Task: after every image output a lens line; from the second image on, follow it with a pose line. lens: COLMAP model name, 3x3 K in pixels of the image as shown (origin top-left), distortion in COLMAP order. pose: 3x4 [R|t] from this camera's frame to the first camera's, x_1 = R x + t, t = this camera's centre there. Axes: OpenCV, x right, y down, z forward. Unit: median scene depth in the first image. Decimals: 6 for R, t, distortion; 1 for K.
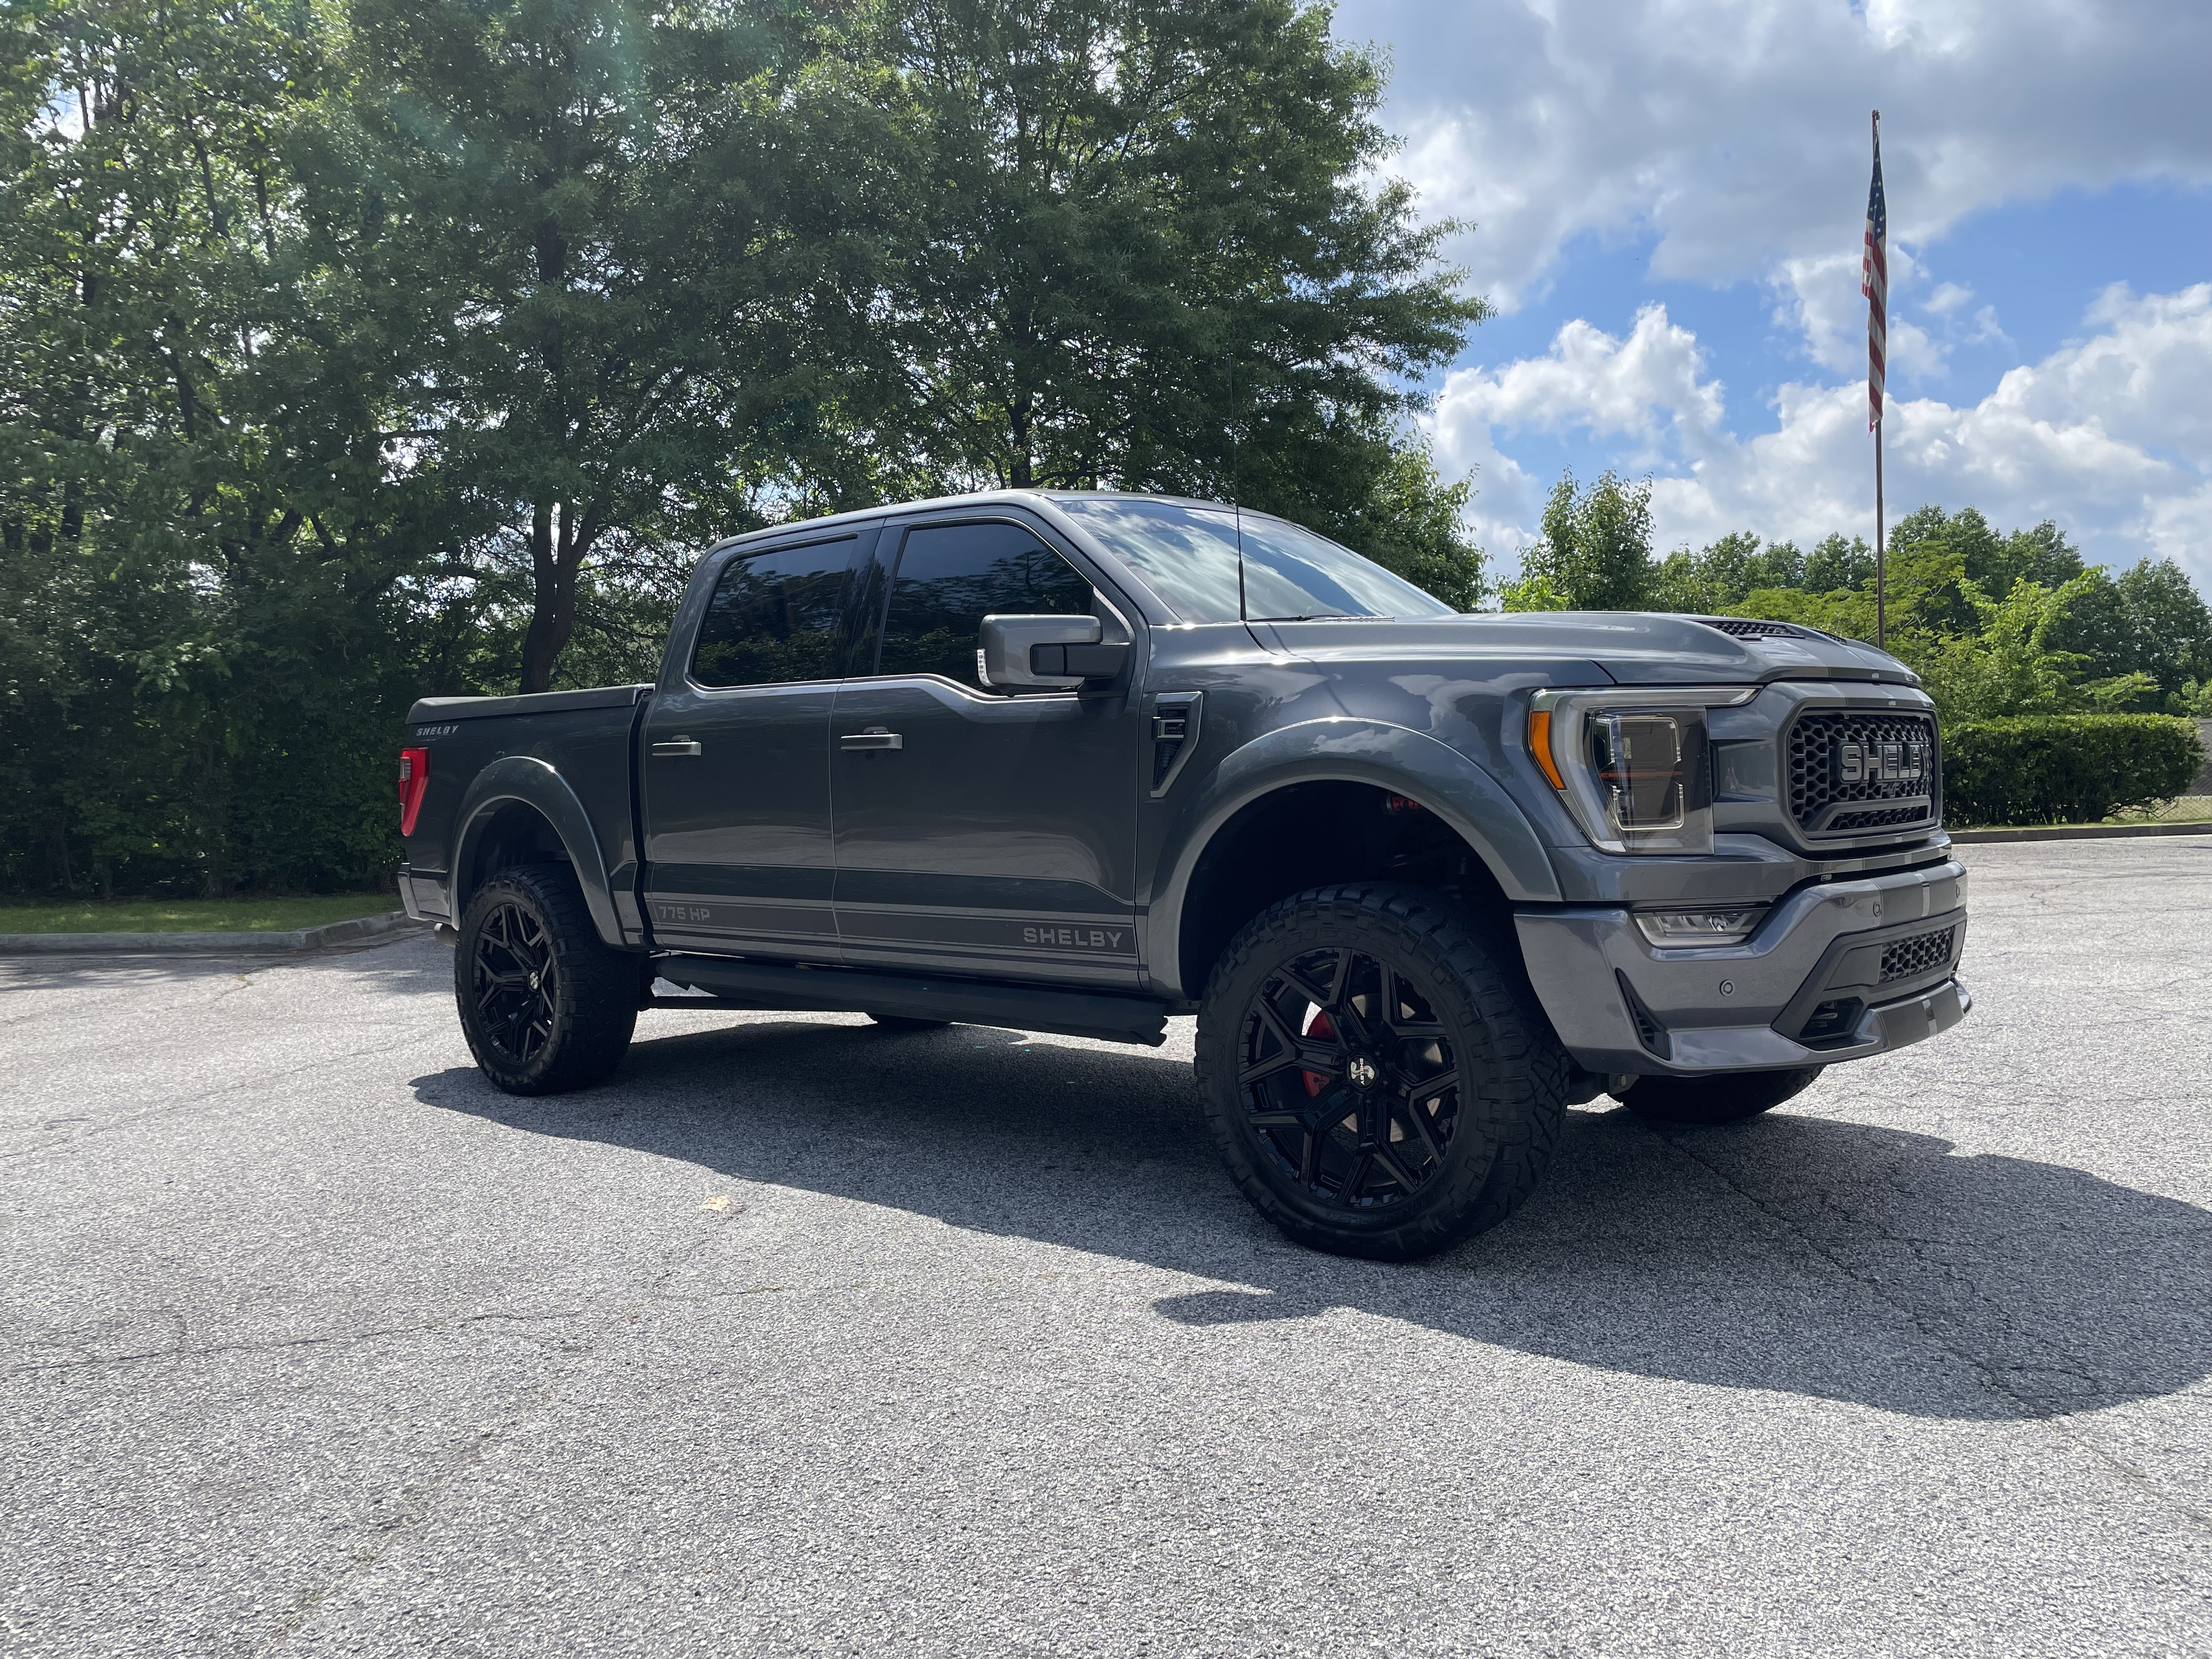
lens RADIAL K [[1667.7, 0, 1125.7], [0, 1667.7, 836.7], [0, 0, 1]] dist [0.080215, -0.106470]
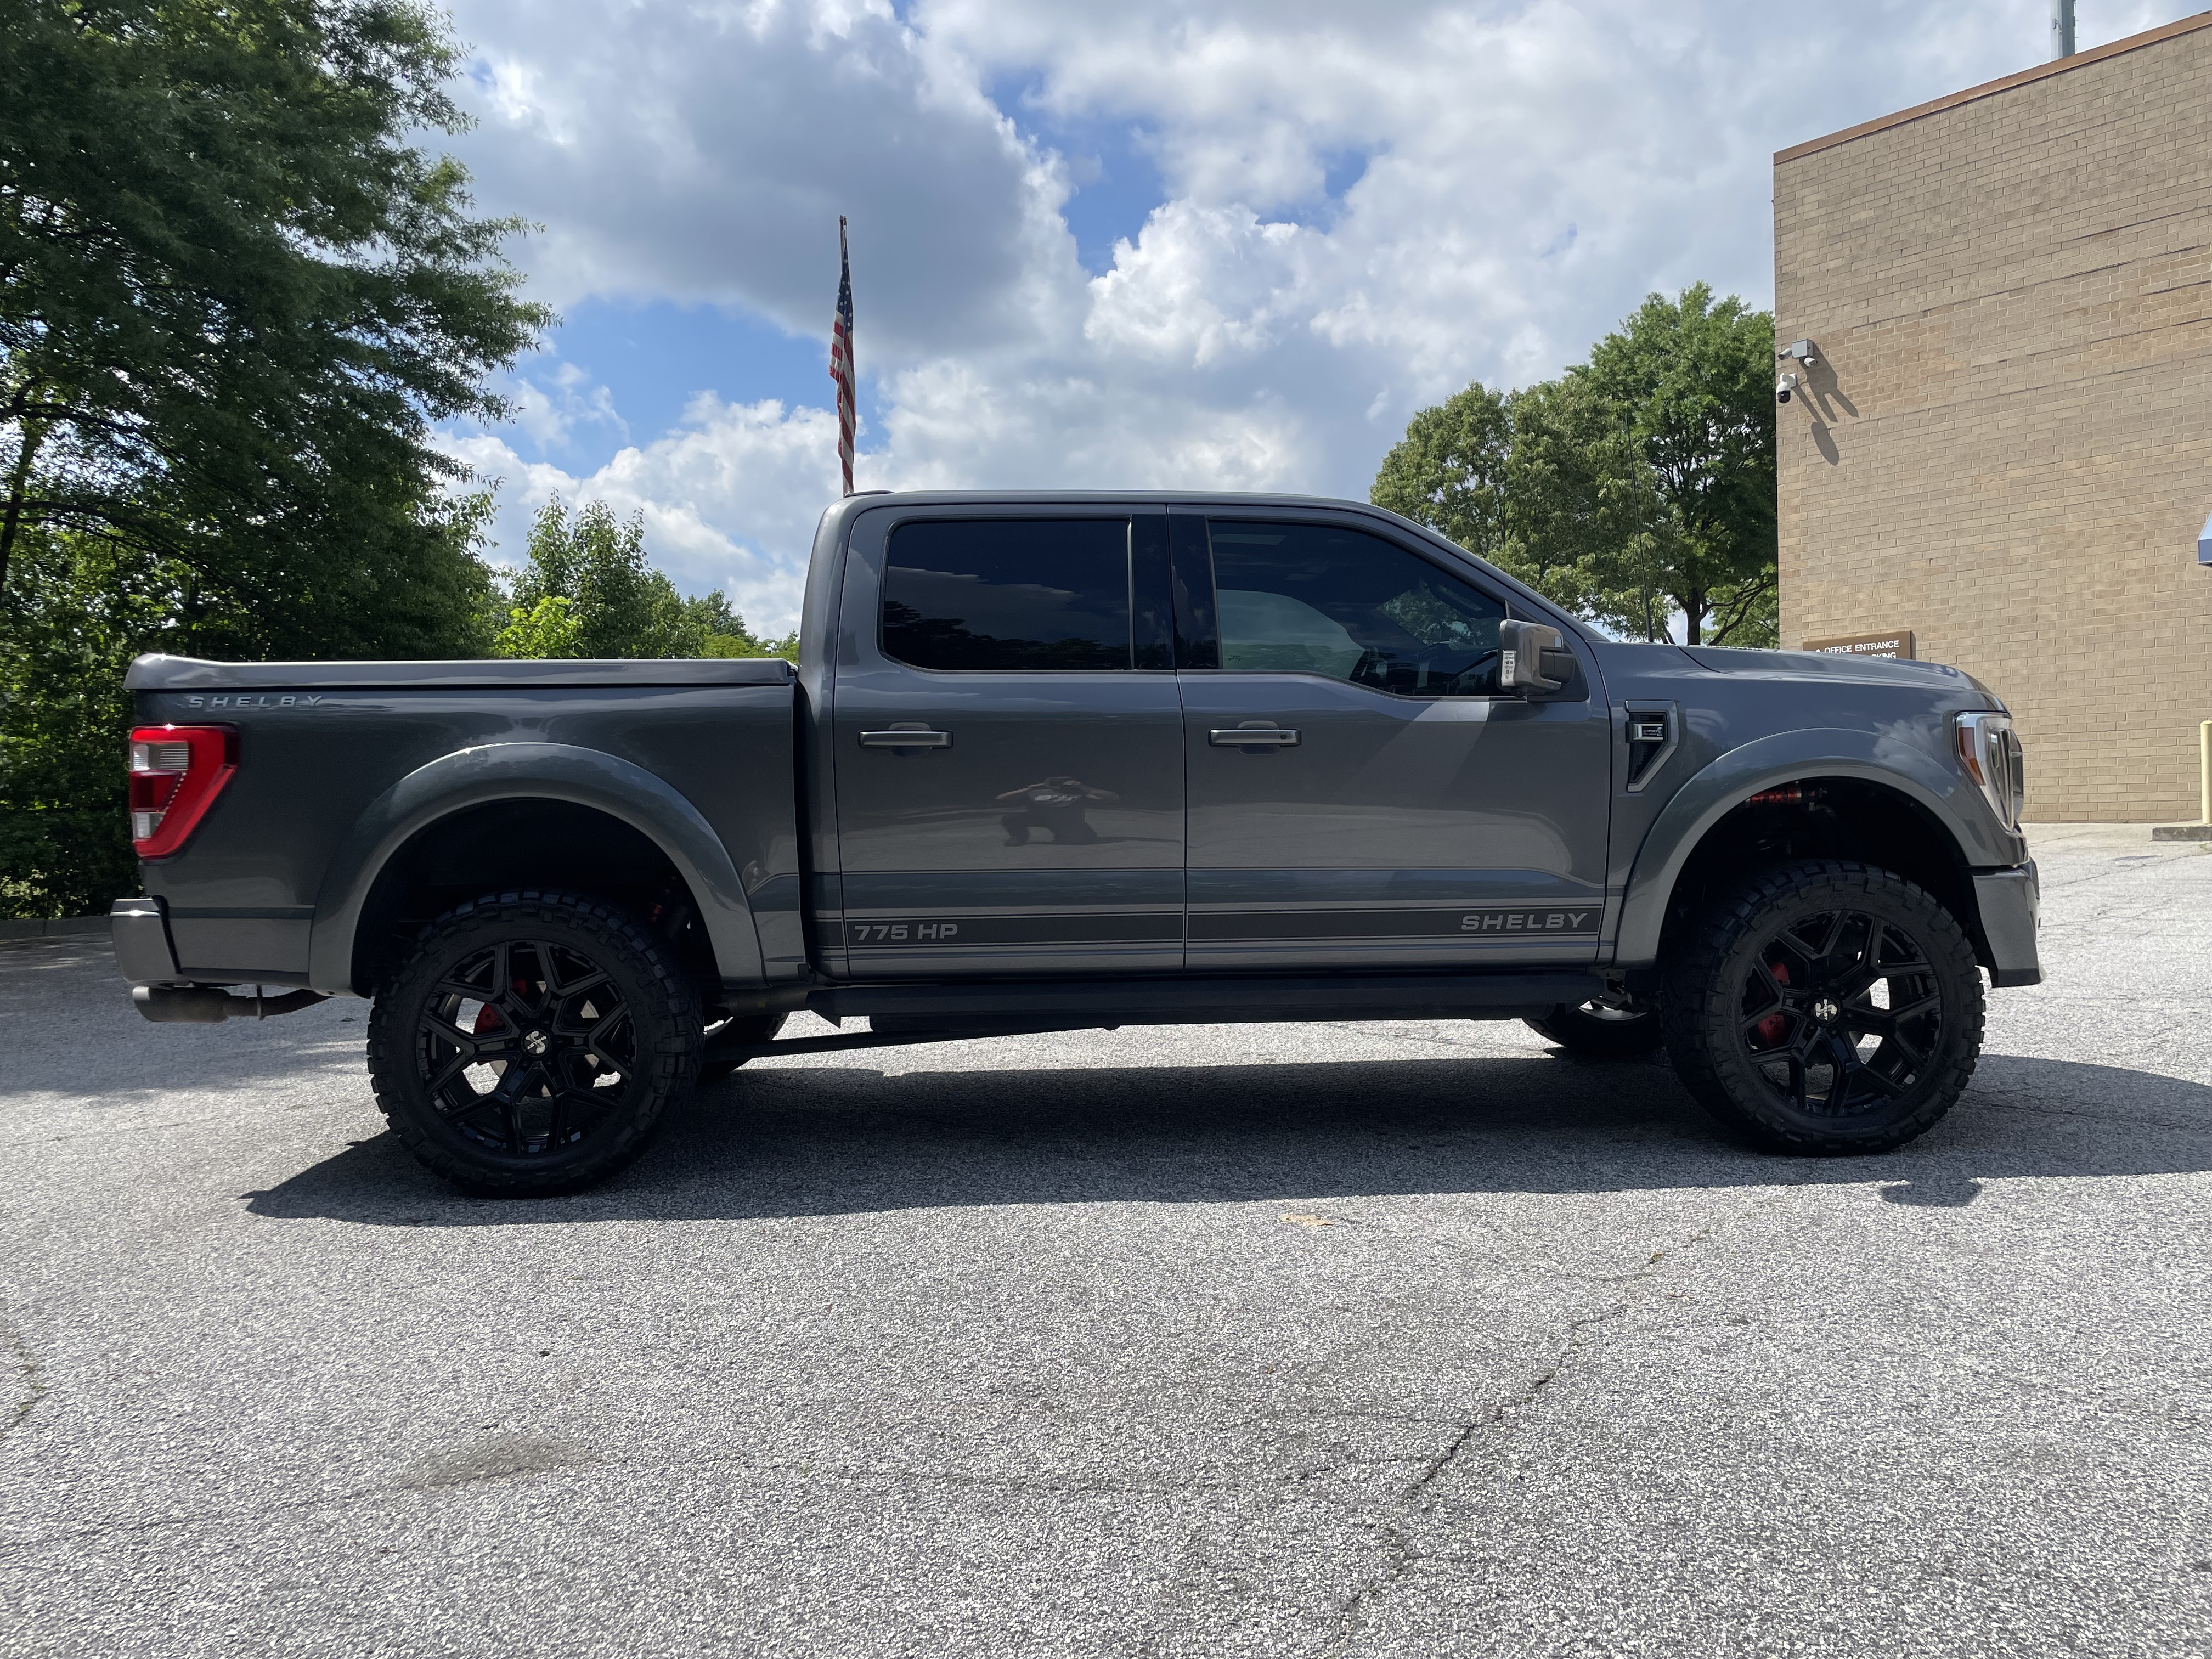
lens RADIAL K [[1663.7, 0, 1104.7], [0, 1663.7, 860.0], [0, 0, 1]] dist [0.040278, -0.058922]
pose [[0.717374, -0.012500, 0.696576, -0.225841], [0.019693, 0.999803, -0.002340, 0.004085], [-0.696410, 0.015396, 0.717479, 0.095468]]
